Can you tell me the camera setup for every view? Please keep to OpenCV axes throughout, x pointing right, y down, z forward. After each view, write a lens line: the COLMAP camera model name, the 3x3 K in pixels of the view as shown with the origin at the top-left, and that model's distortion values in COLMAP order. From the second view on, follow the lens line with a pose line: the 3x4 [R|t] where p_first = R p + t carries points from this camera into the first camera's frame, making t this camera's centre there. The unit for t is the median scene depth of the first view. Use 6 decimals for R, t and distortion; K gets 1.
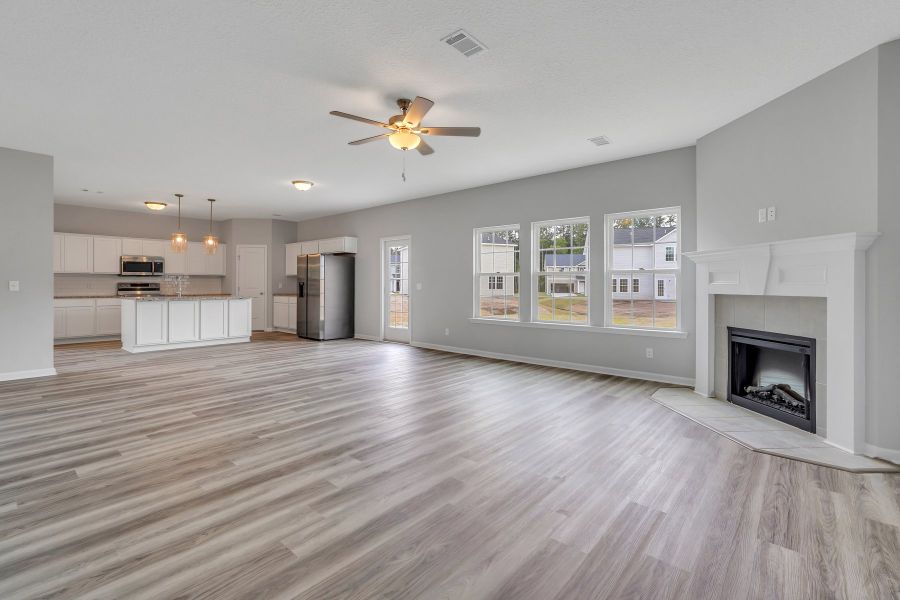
lens RADIAL K [[400.8, 0, 450.0], [0, 400.8, 295.3], [0, 0, 1]] dist [-0.004210, 0.003592]
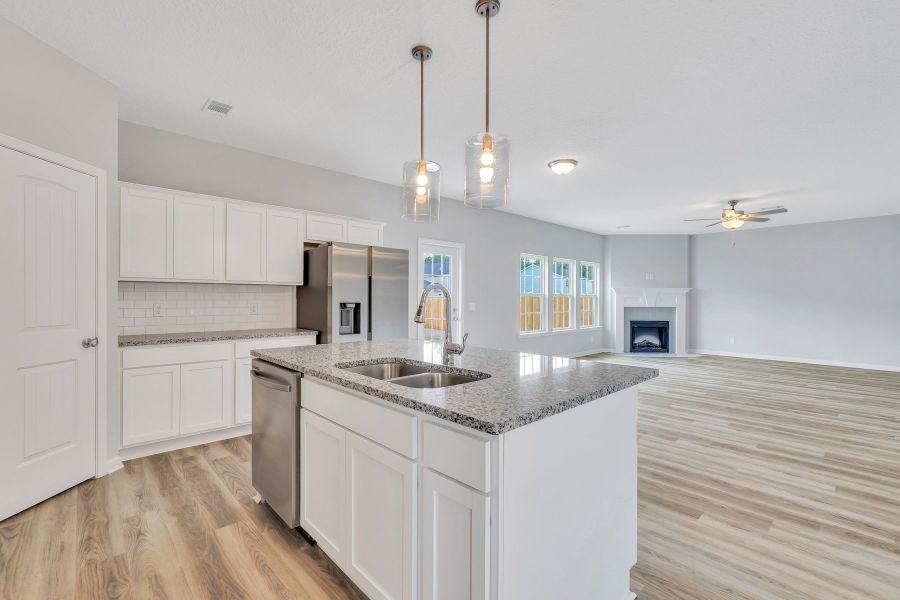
lens RADIAL K [[400.8, 0, 441.6], [0, 400.8, 296.9], [0, 0, 1]] dist [-0.004210, 0.003592]
pose [[0.095413, 0.007520, 0.995409, -2.169119], [0.016769, 0.999817, -0.009161, -0.071150], [-0.995297, 0.017566, 0.095269, 2.329893]]
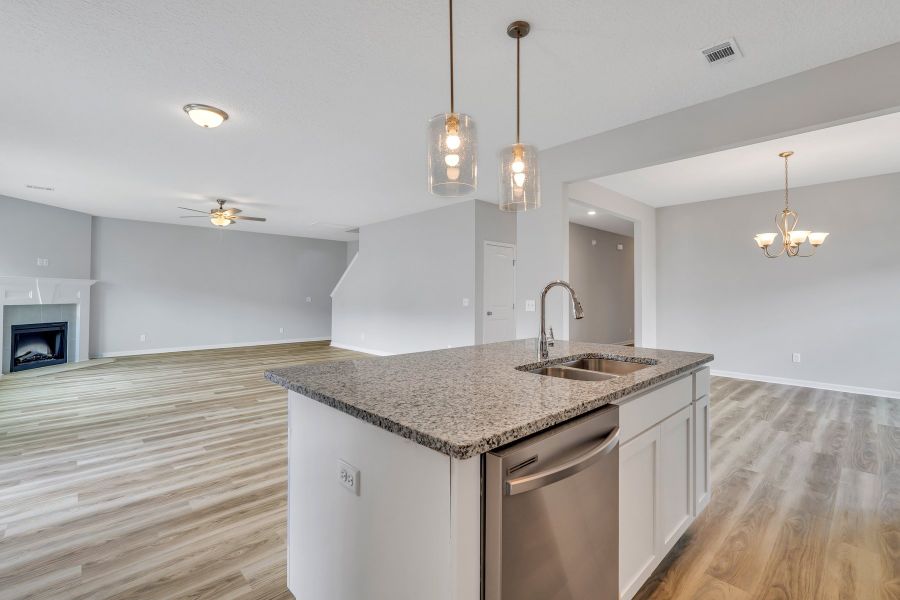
lens RADIAL K [[400.8, 0, 452.9], [0, 400.8, 294.1], [0, 0, 1]] dist [-0.004210, 0.003592]
pose [[-0.997038, -0.000080, 0.076917, -1.441273], [0.001065, 0.999889, 0.014848, -0.081012], [-0.076909, 0.014886, -0.996927, 3.032808]]
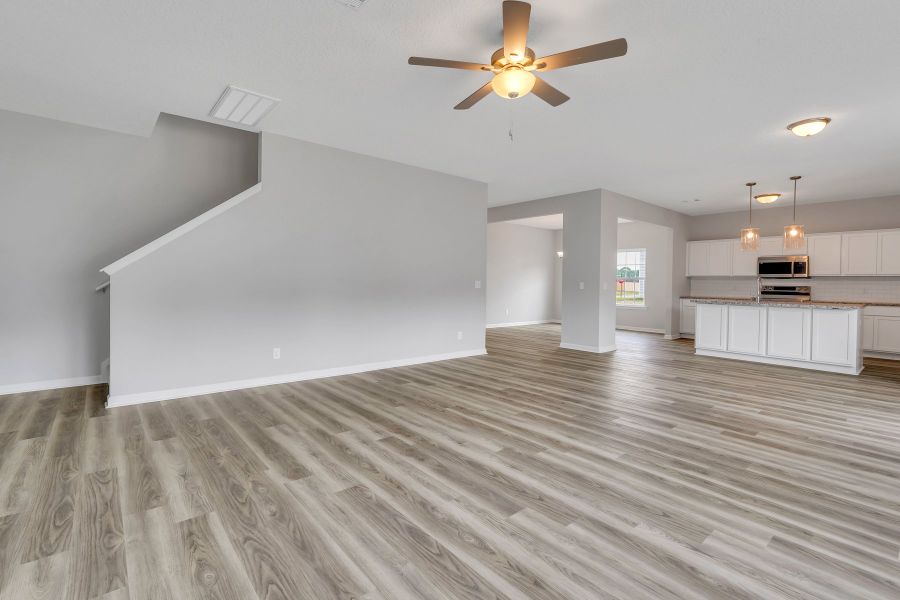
lens RADIAL K [[416.6, 0, 437.3], [0, 416.6, 287.5], [0, 0, 1]] dist [-0.024876, -0.000732]
pose [[-0.161801, 0.005438, -0.986808, 0.712526], [-0.041792, 0.999050, 0.012358, -0.019746], [0.985938, 0.043241, -0.161420, 1.090366]]
